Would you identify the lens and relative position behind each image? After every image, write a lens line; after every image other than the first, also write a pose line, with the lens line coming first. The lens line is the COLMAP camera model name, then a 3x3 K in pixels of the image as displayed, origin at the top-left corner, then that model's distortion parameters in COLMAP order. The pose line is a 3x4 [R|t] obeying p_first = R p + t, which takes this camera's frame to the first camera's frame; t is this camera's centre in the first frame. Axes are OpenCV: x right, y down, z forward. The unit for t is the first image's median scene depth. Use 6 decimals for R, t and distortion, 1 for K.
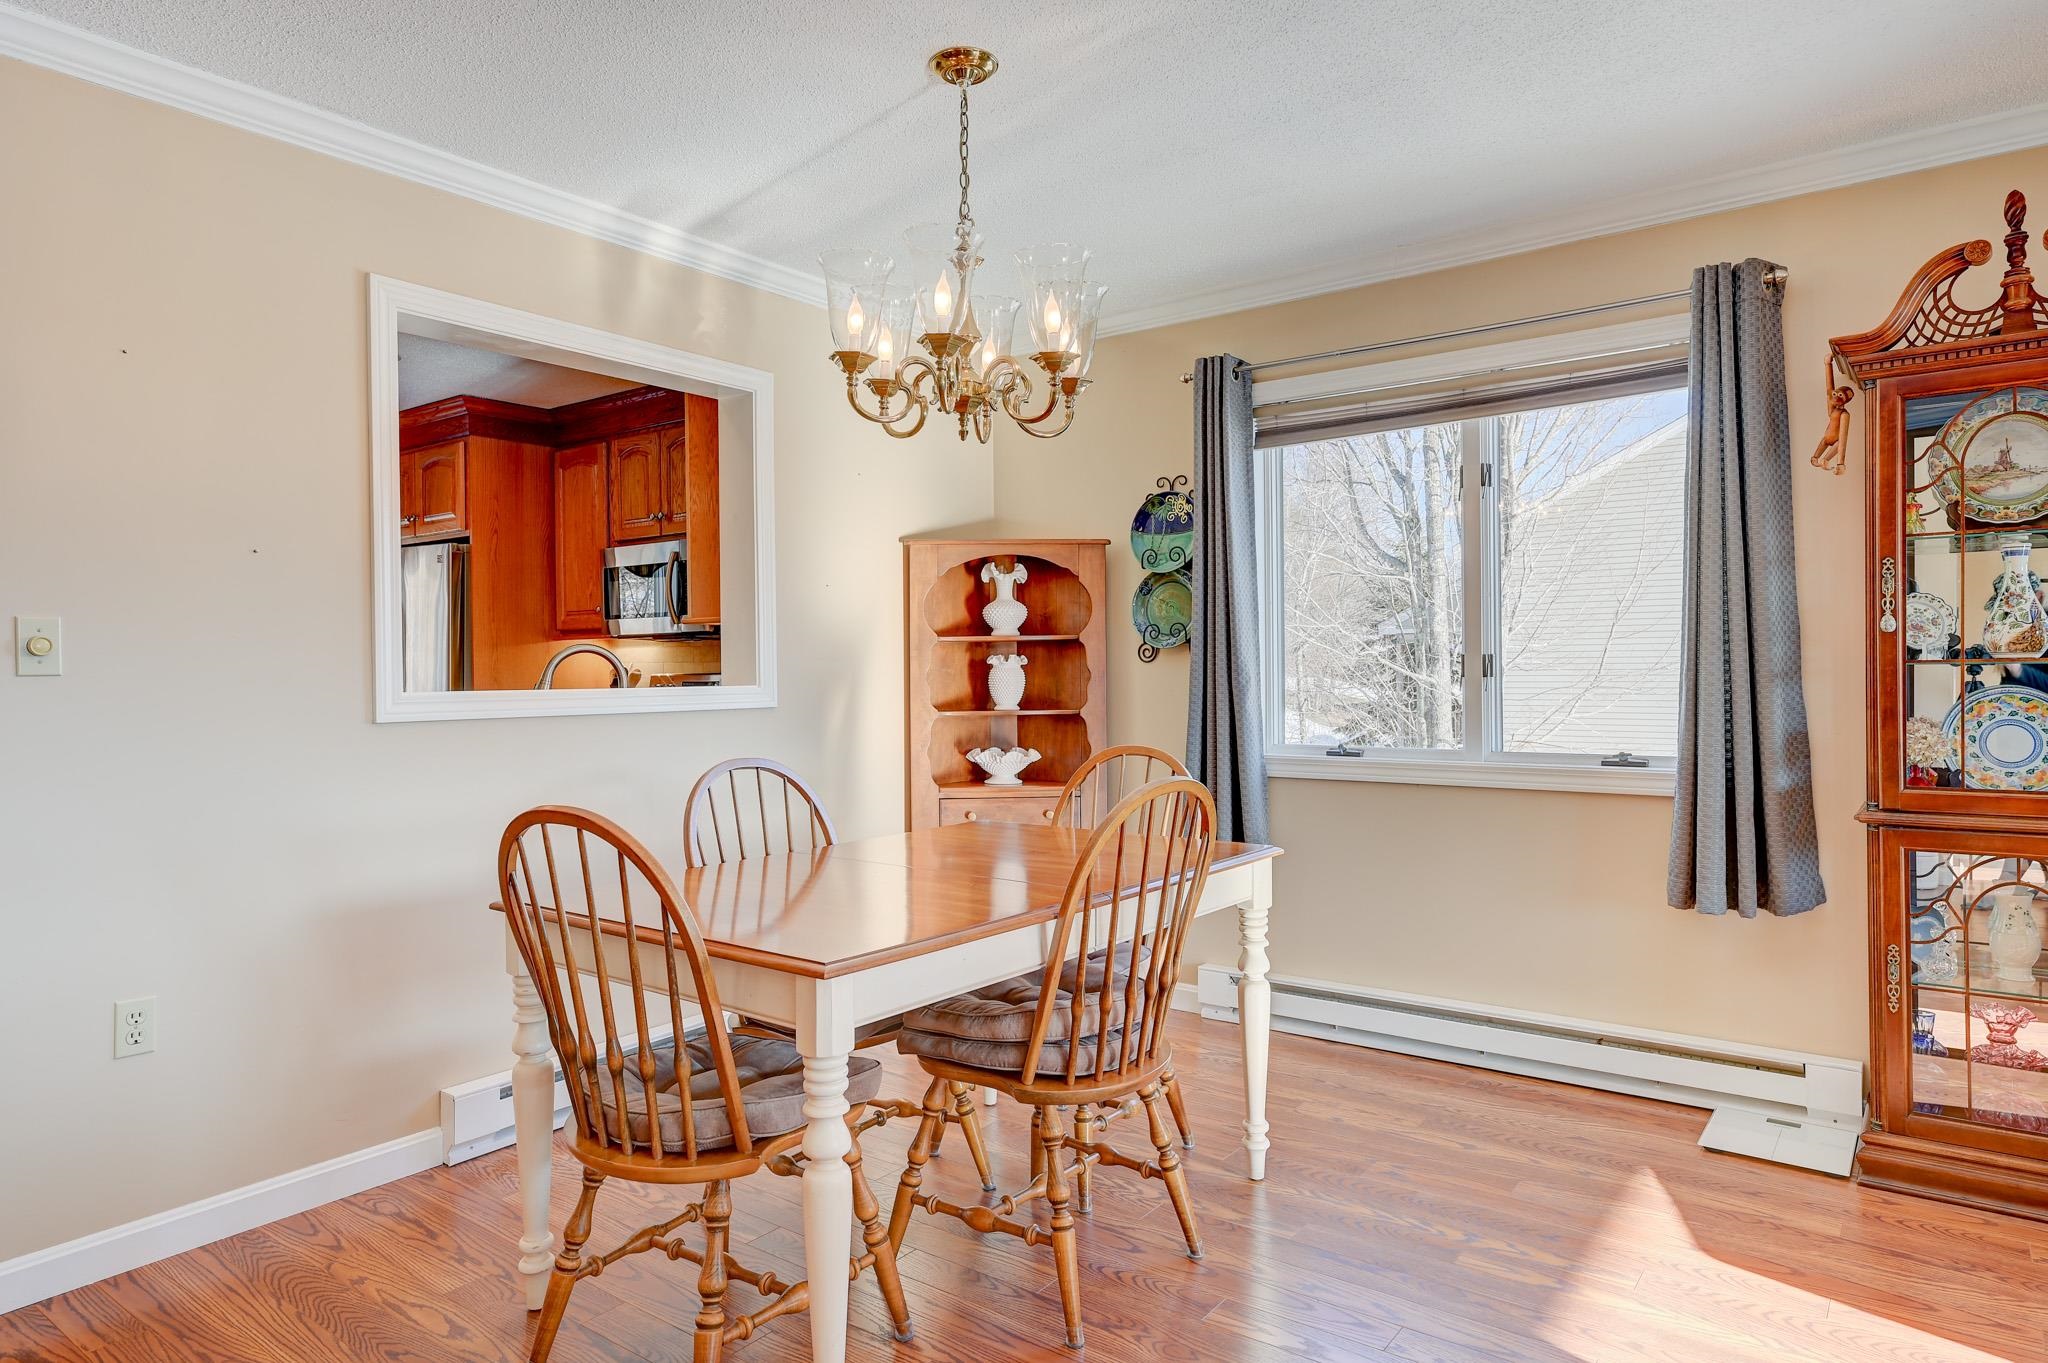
lens RADIAL K [[1232.8, 0, 1024.0], [0, 1232.8, 681.5], [0, 0, 1]] dist [-0.001118, -0.000178]
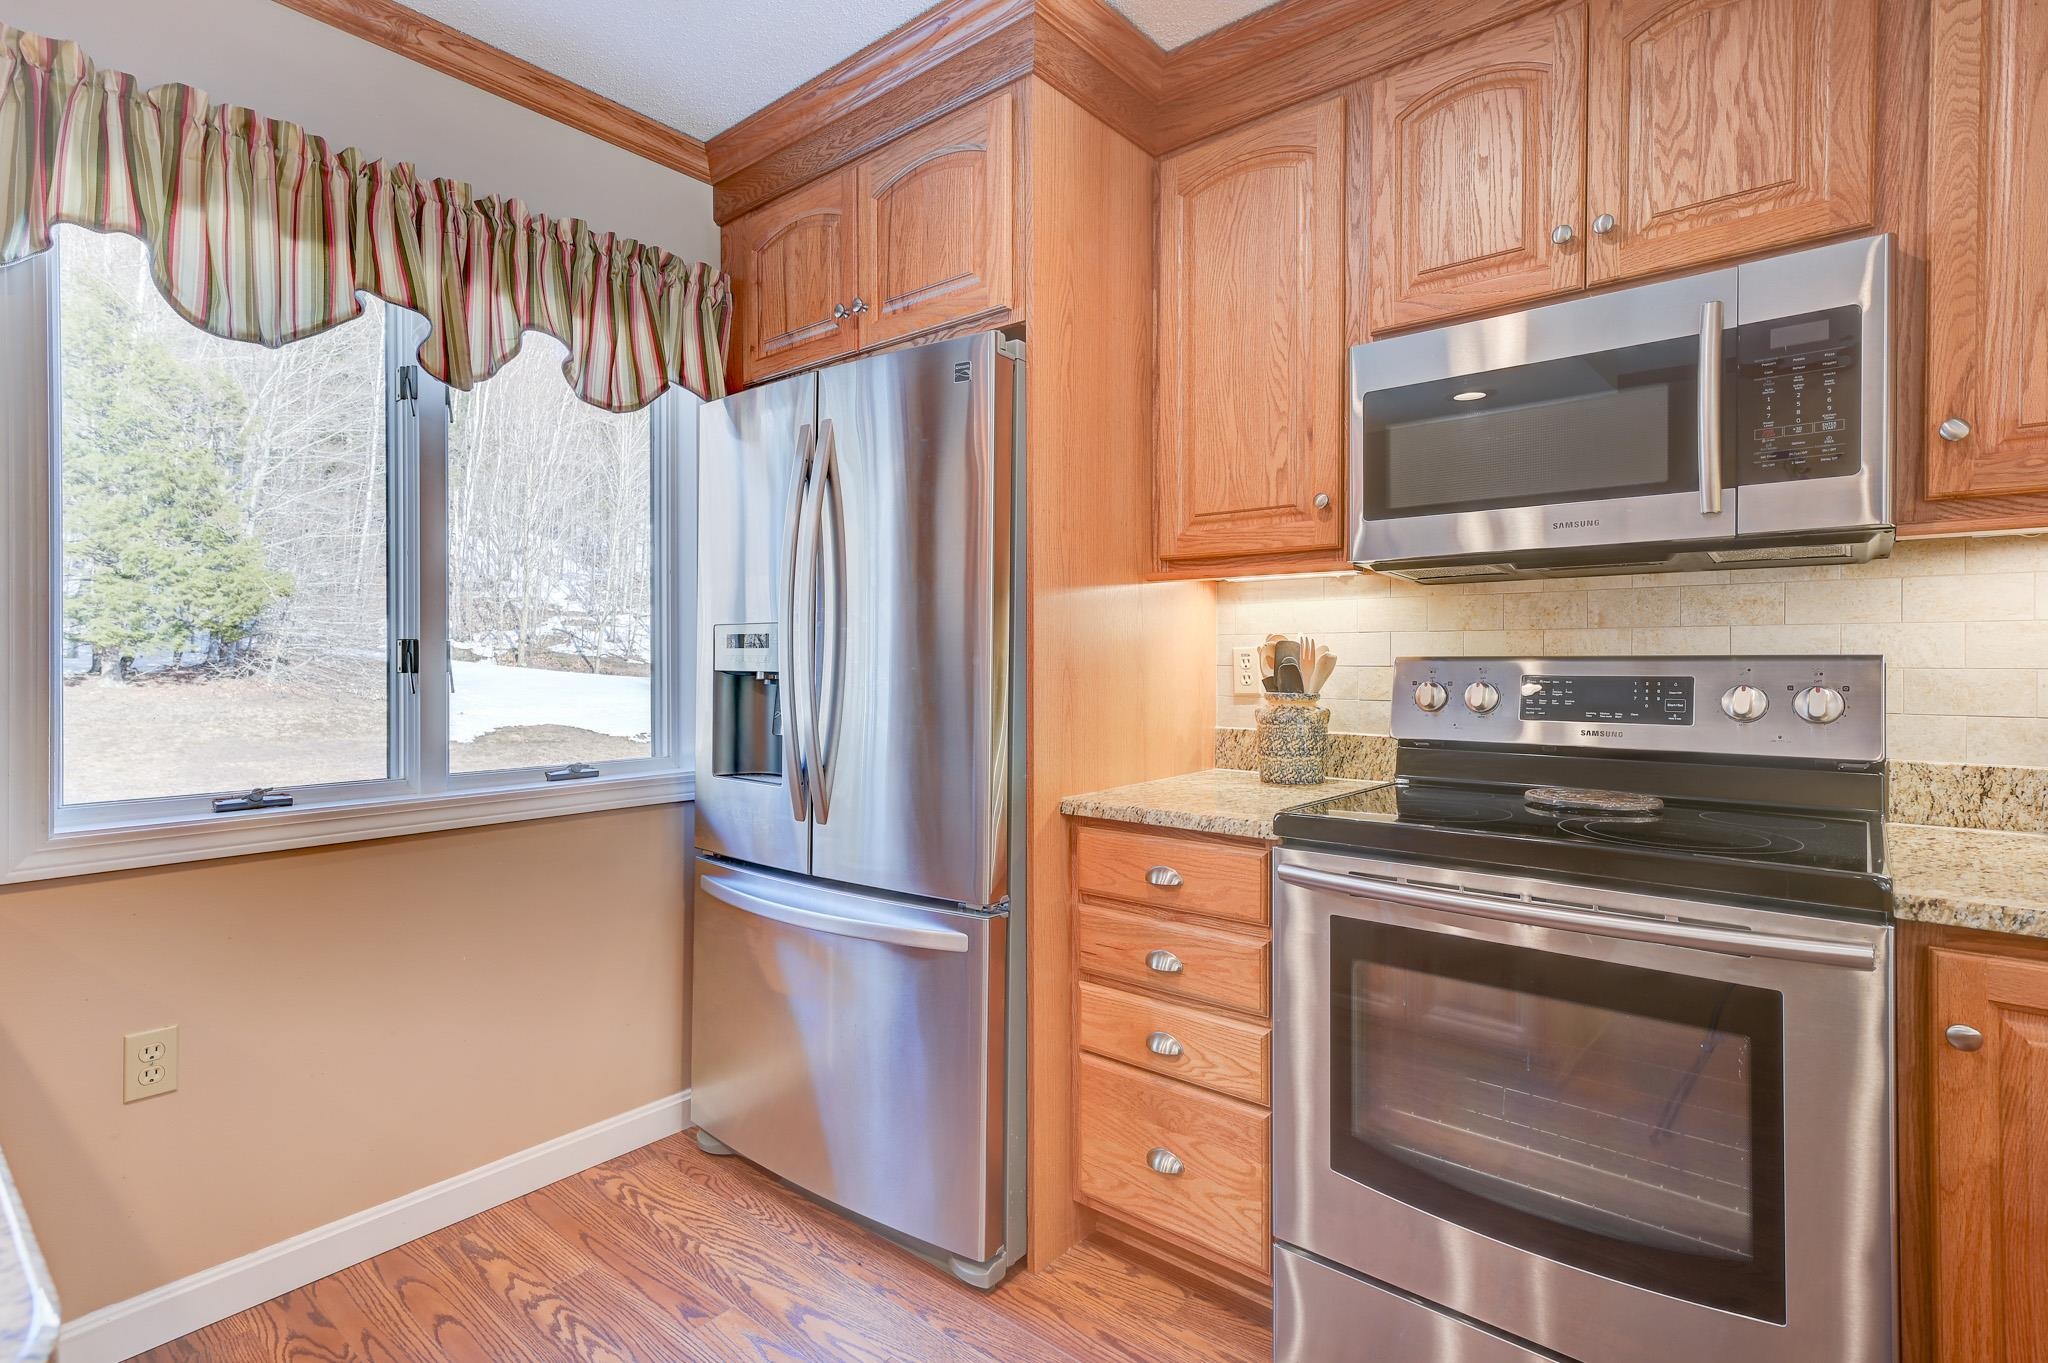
lens RADIAL K [[995.7, 0, 1011.5], [0, 995.7, 663.1], [0, 0, 1]] dist [0.013857, 0.000646]
pose [[0.998876, 0.006852, -0.046902, -0.588696], [-0.006872, 0.999976, -0.000259, -0.002860], [0.046899, 0.000581, 0.998899, 0.891599]]
